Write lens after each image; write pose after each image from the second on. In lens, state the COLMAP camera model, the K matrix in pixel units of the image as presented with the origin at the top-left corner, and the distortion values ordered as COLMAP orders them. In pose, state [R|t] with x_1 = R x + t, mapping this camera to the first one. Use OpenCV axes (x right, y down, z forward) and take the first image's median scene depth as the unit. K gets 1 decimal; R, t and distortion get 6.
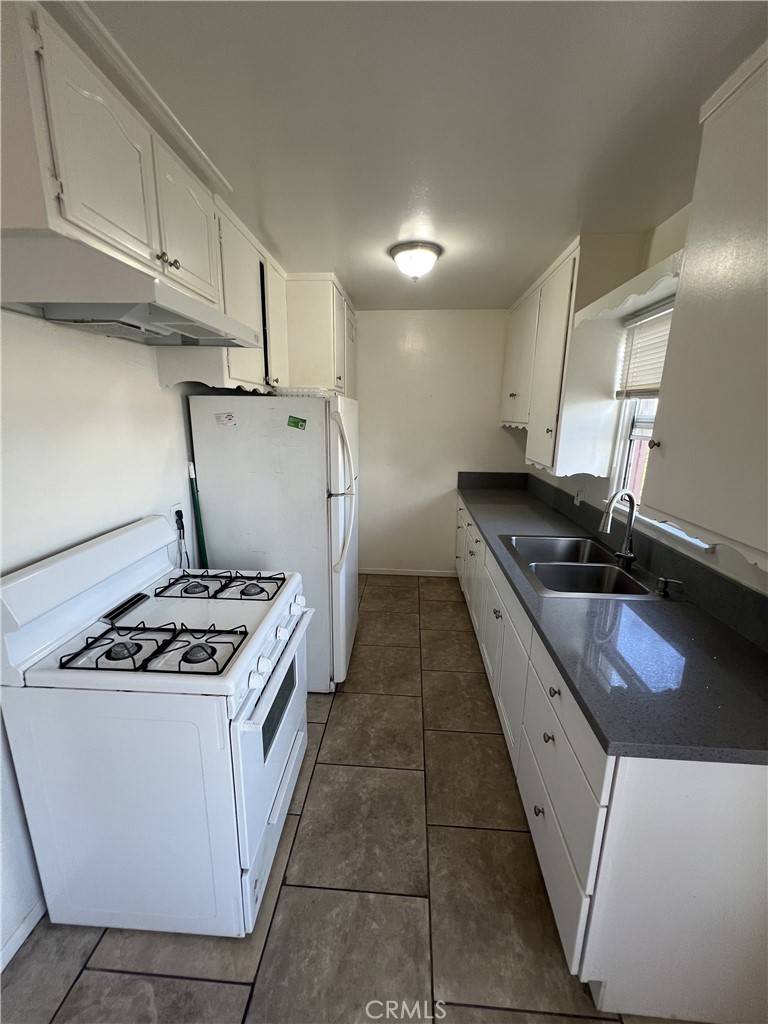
lens RADIAL K [[409.7, 0, 383.8], [0, 409.7, 510.2], [0, 0, 1]] dist [-0.002610, 0.000747]
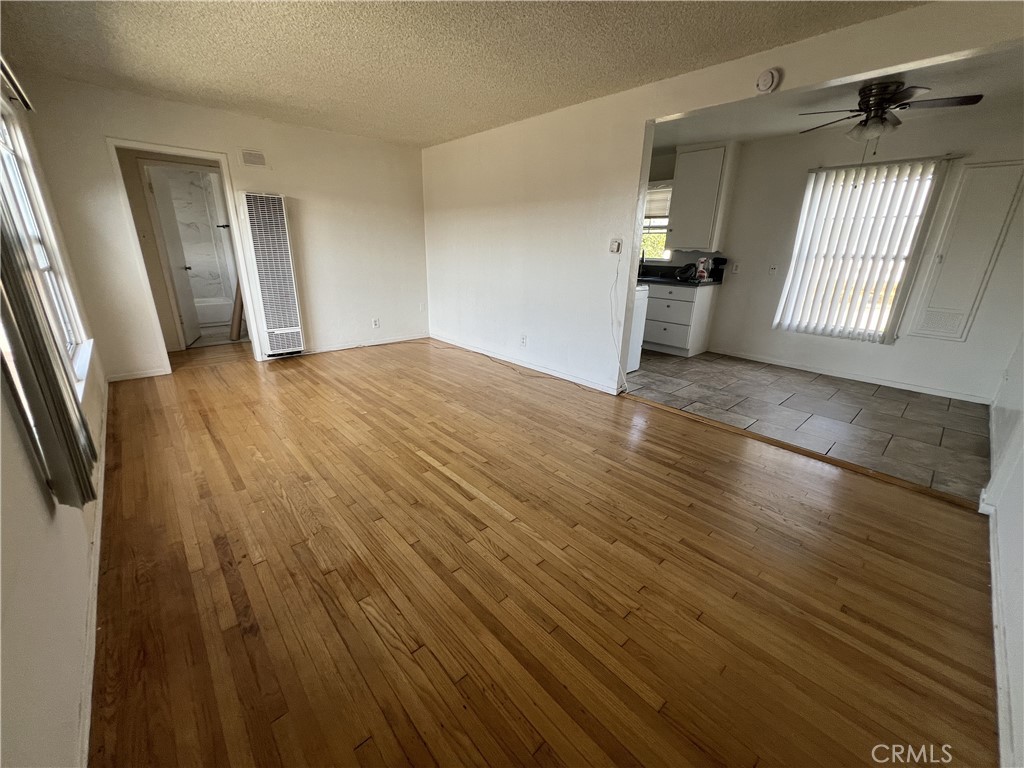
lens RADIAL K [[409.7, 0, 509.4], [0, 409.7, 384.0], [0, 0, 1]] dist [-0.002610, 0.000747]
pose [[0.697303, -0.228606, 0.679344, -2.221699], [0.155350, 0.973449, 0.168118, 0.243118], [-0.699739, -0.011693, 0.714303, -0.480336]]
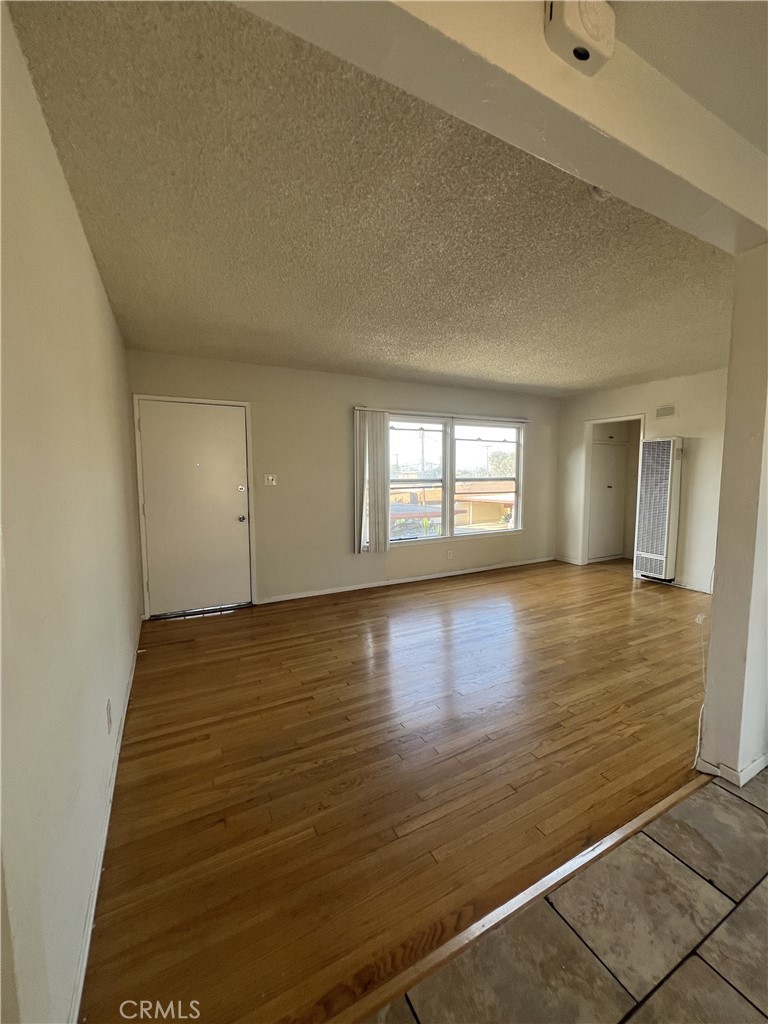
lens RADIAL K [[409.7, 0, 385.1], [0, 409.7, 510.1], [0, 0, 1]] dist [-0.002610, 0.000747]
pose [[0.524786, 0.056677, -0.849345, -0.244630], [-0.184521, 0.981631, -0.048506, 0.286518], [0.830994, 0.182177, 0.525604, -0.654417]]
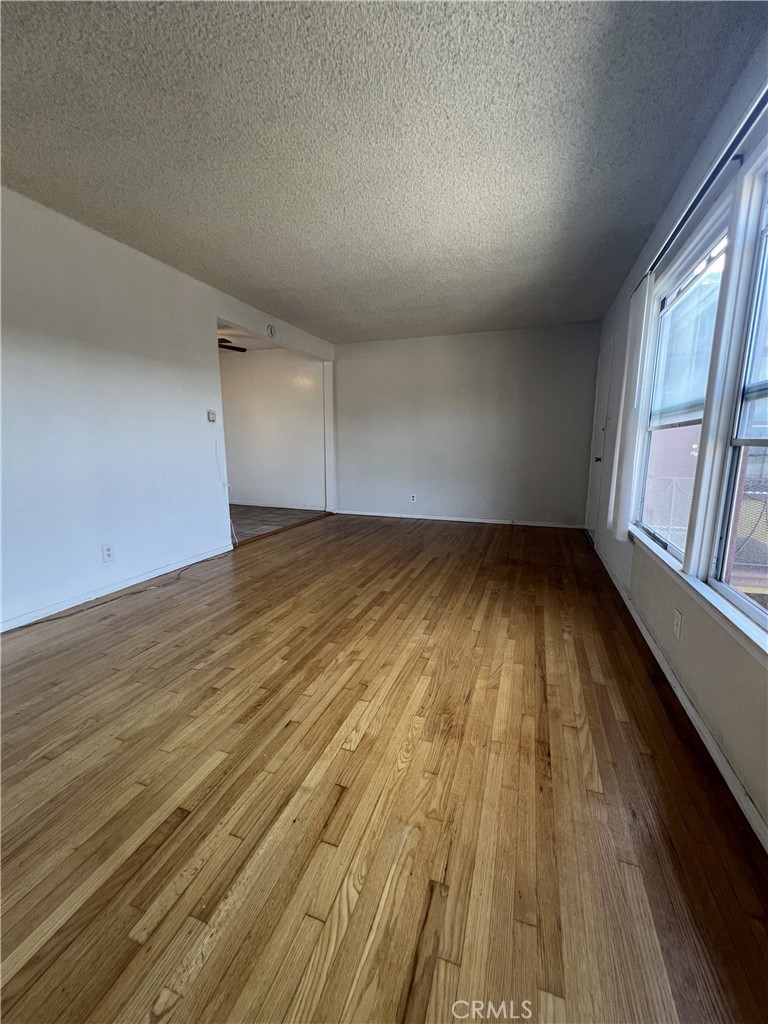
lens RADIAL K [[409.7, 0, 387.2], [0, 409.7, 513.0], [0, 0, 1]] dist [-0.002610, 0.000747]
pose [[-0.962317, -0.064964, 0.264056, -1.893991], [0.044983, 0.919635, 0.390189, -0.247447], [-0.268184, 0.387364, -0.882058, 2.044326]]
